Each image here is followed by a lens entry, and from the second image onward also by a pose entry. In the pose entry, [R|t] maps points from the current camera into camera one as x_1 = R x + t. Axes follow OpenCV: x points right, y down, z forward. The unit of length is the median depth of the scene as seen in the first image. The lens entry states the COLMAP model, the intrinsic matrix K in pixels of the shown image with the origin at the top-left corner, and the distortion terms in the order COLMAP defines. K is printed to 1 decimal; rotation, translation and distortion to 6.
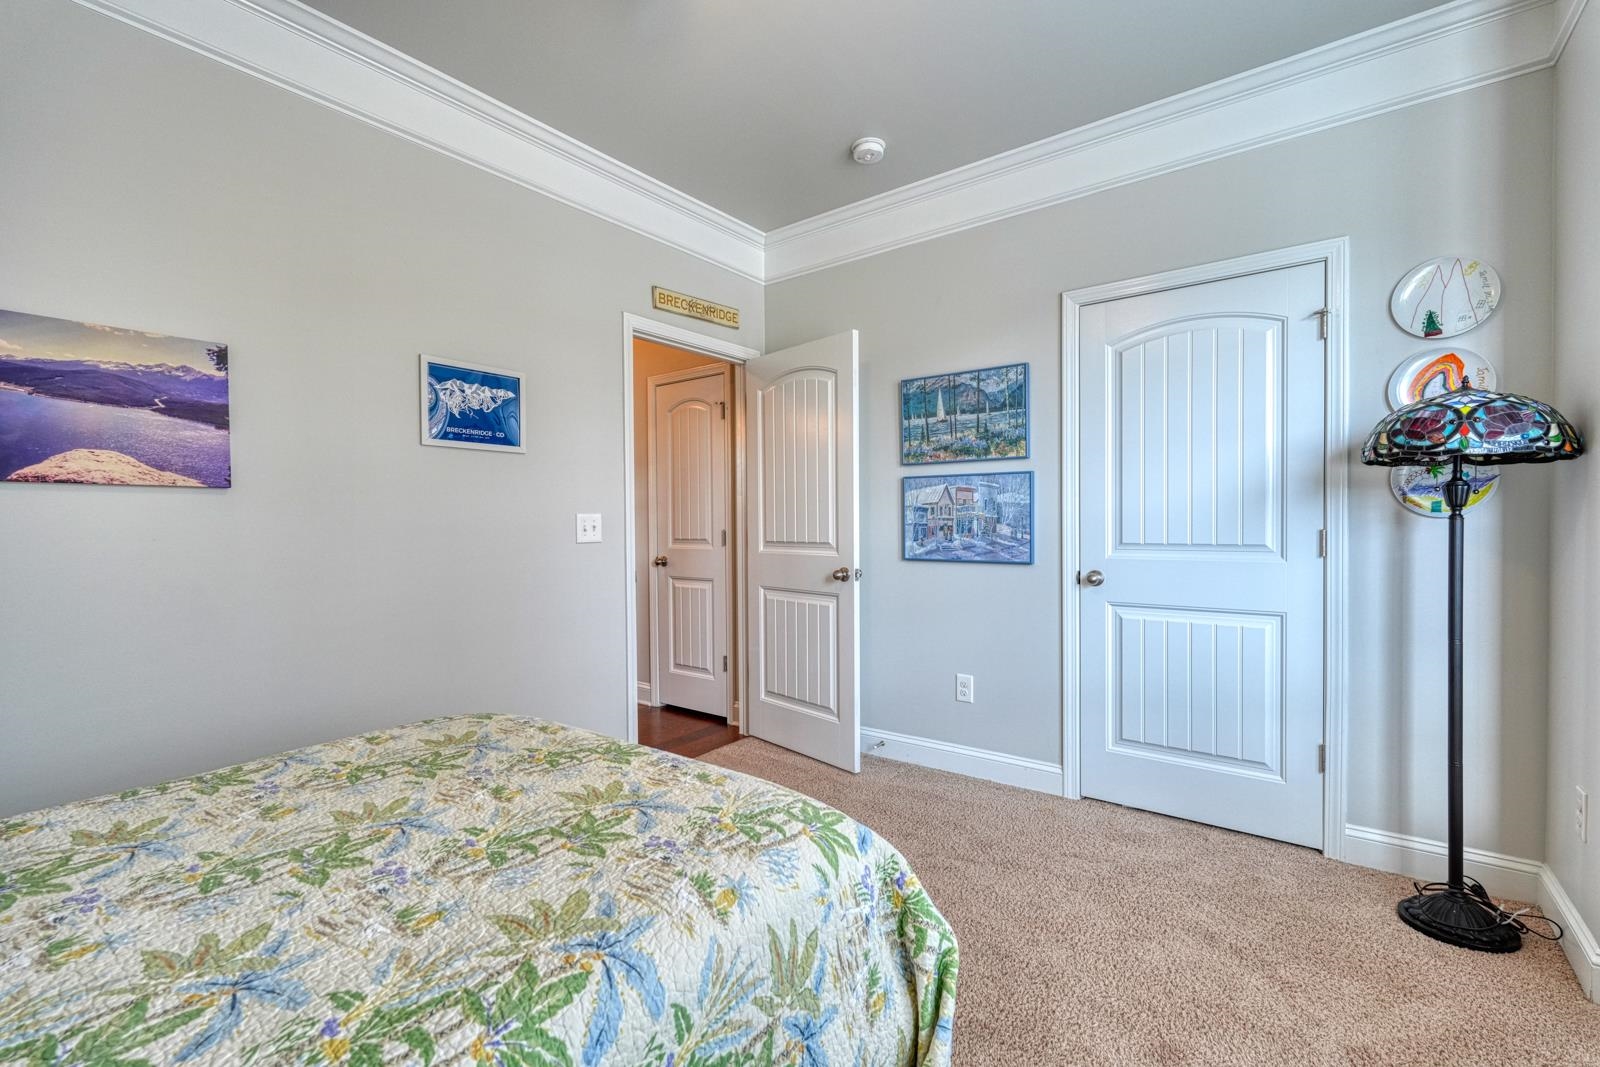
lens RADIAL K [[705.0, 0, 804.8], [0, 705.0, 526.4], [0, 0, 1]] dist [0.002777, -0.000135]
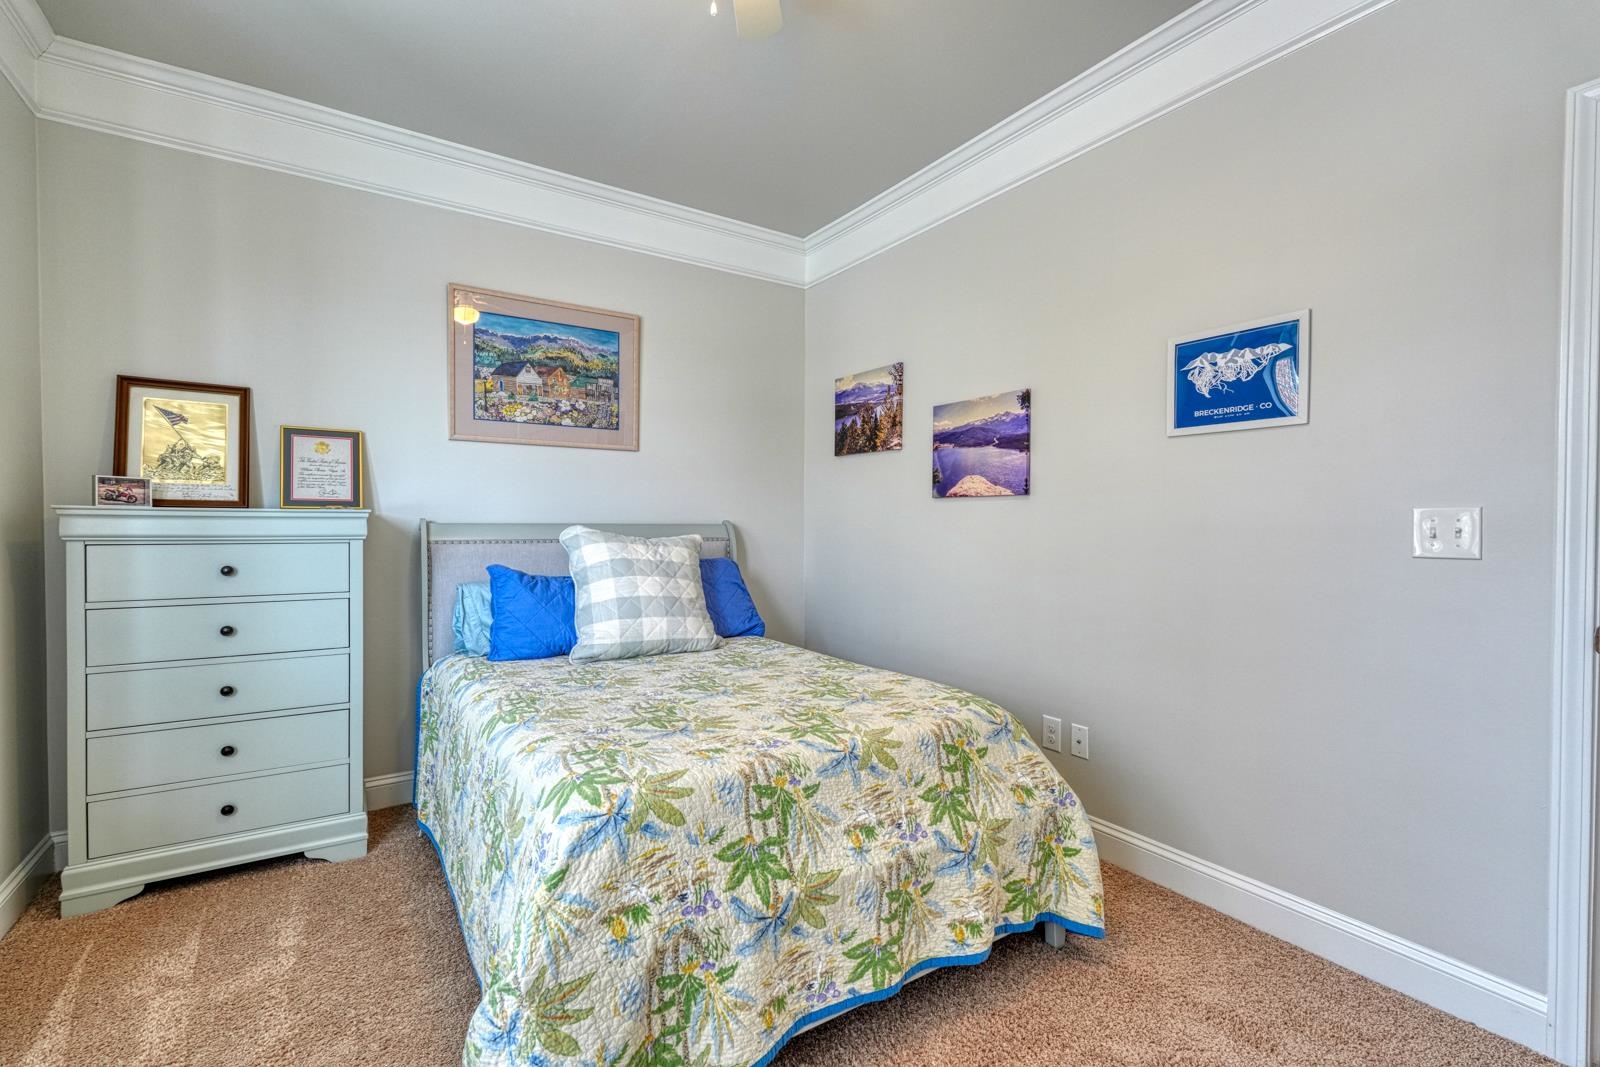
lens RADIAL K [[705.0, 0, 802.3], [0, 705.0, 527.4], [0, 0, 1]] dist [0.002777, -0.000135]
pose [[-0.337865, 0.013397, -0.941099, 0.604000], [-0.007074, 0.999834, 0.016773, -0.011780], [0.941168, 0.012324, -0.337714, 1.063792]]
